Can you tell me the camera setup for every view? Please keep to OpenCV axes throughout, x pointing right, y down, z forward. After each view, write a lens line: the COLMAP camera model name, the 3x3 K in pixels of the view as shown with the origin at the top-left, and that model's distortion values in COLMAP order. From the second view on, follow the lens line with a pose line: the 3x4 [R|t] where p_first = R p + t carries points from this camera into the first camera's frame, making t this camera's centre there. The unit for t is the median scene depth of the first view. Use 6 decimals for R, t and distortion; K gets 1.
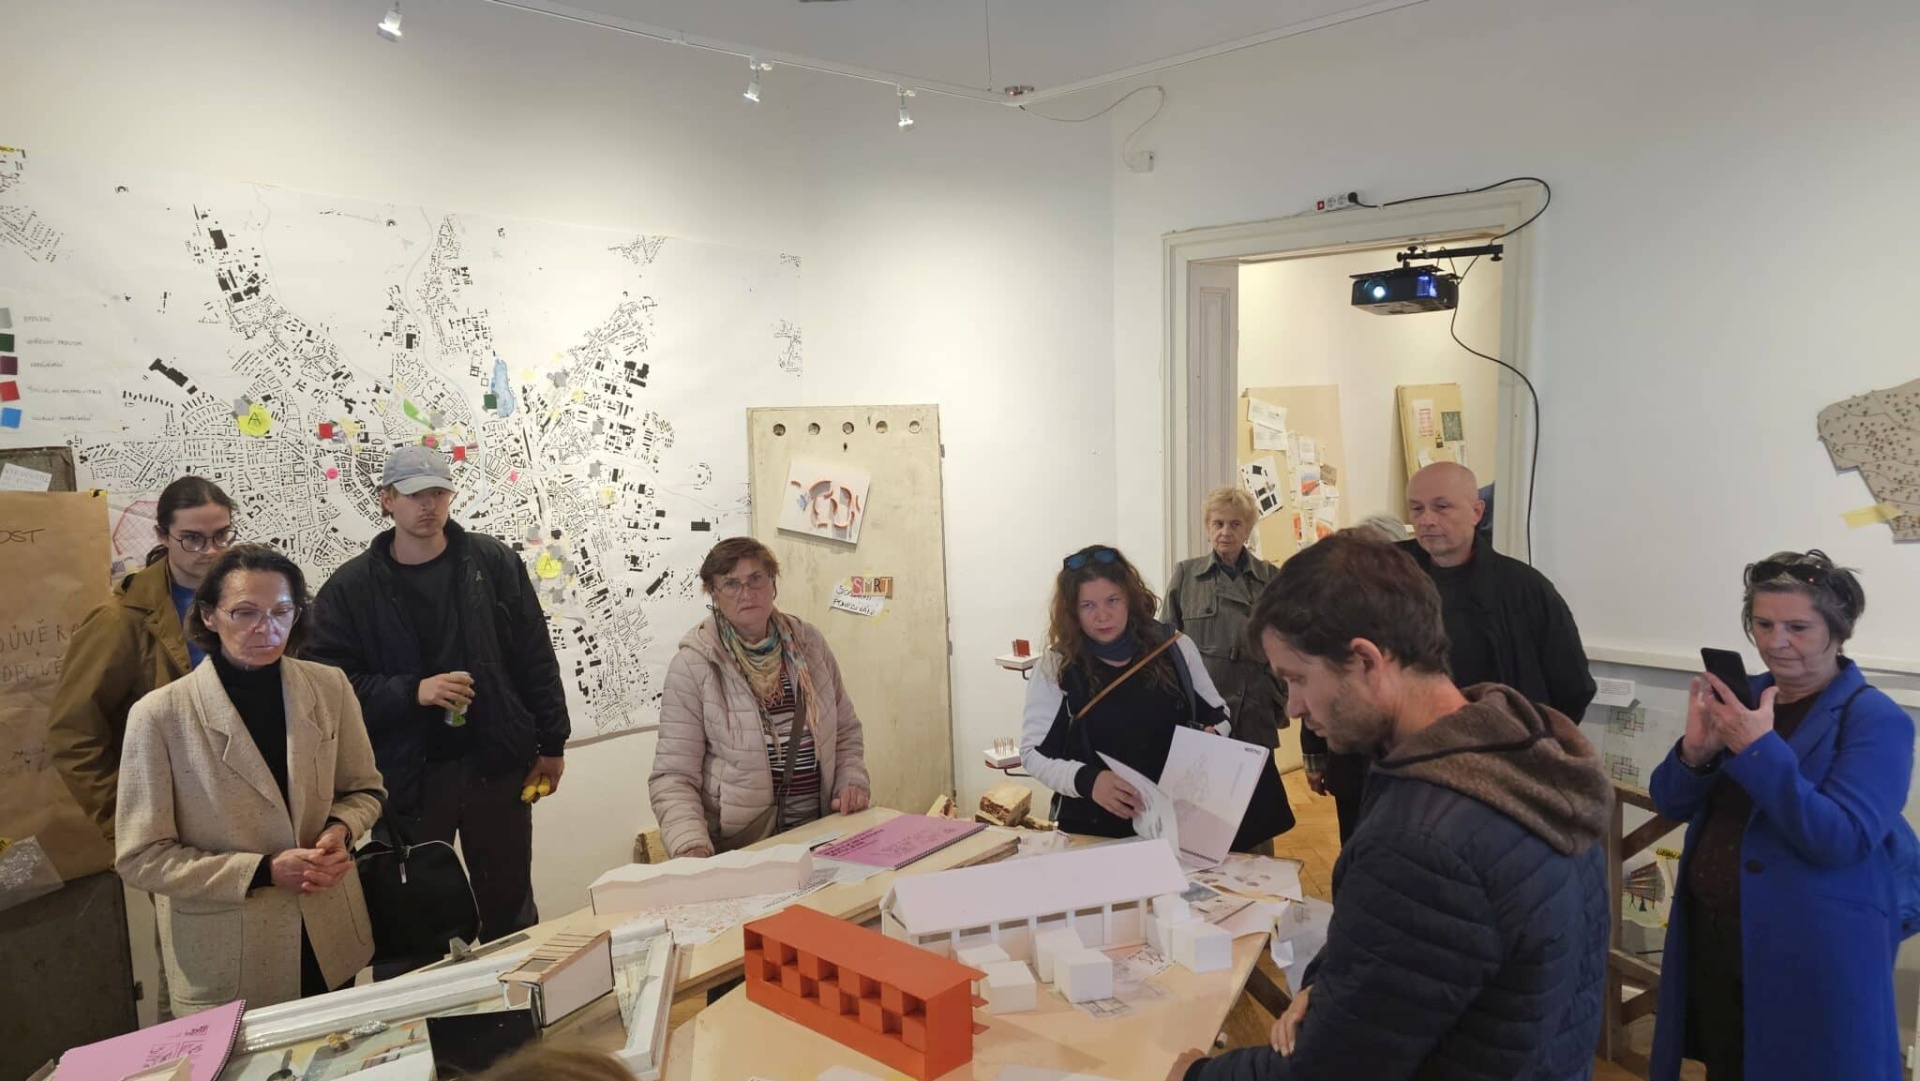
lens RADIAL K [[1295.6, 0, 963.1], [0, 1295.6, 540.8], [0, 0, 1]] dist [0.032828, -0.017948]
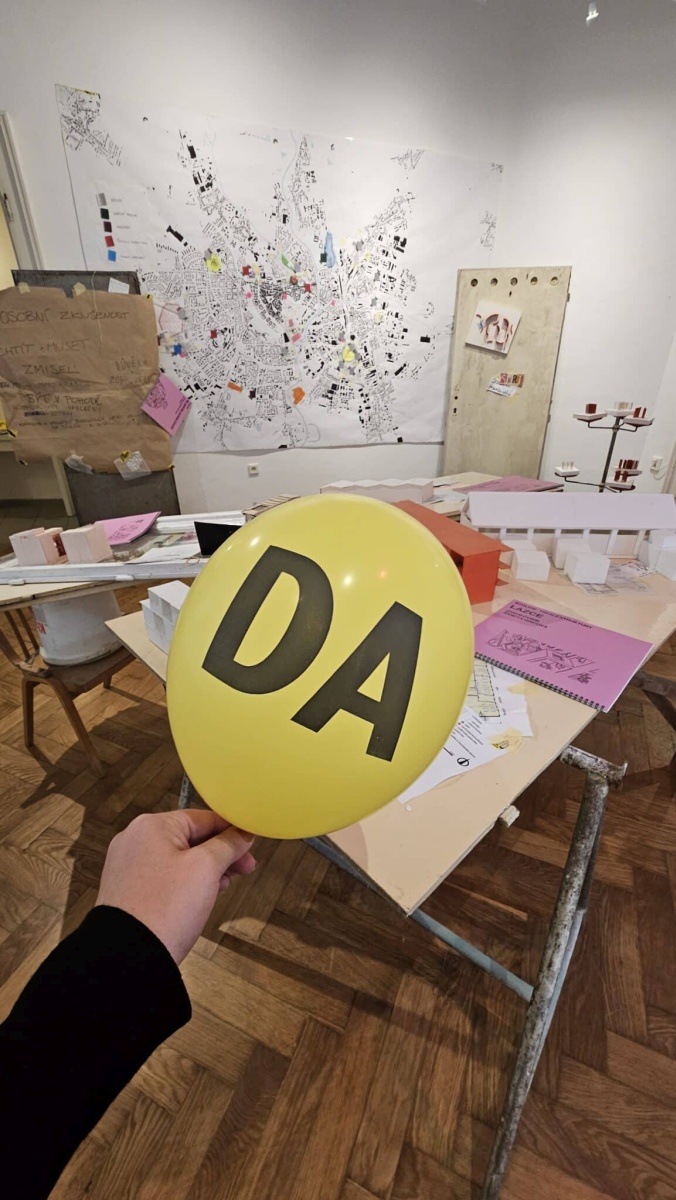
lens RADIAL K [[462.8, 0, 338.4], [0, 462.8, 601.5], [0, 0, 1]] dist [0.003601, -0.000810]
pose [[0.905155, 0.196301, -0.377042, 0.025440], [-0.040553, 0.922817, 0.383097, 0.105177], [0.423143, -0.331472, 0.843253, 0.246458]]
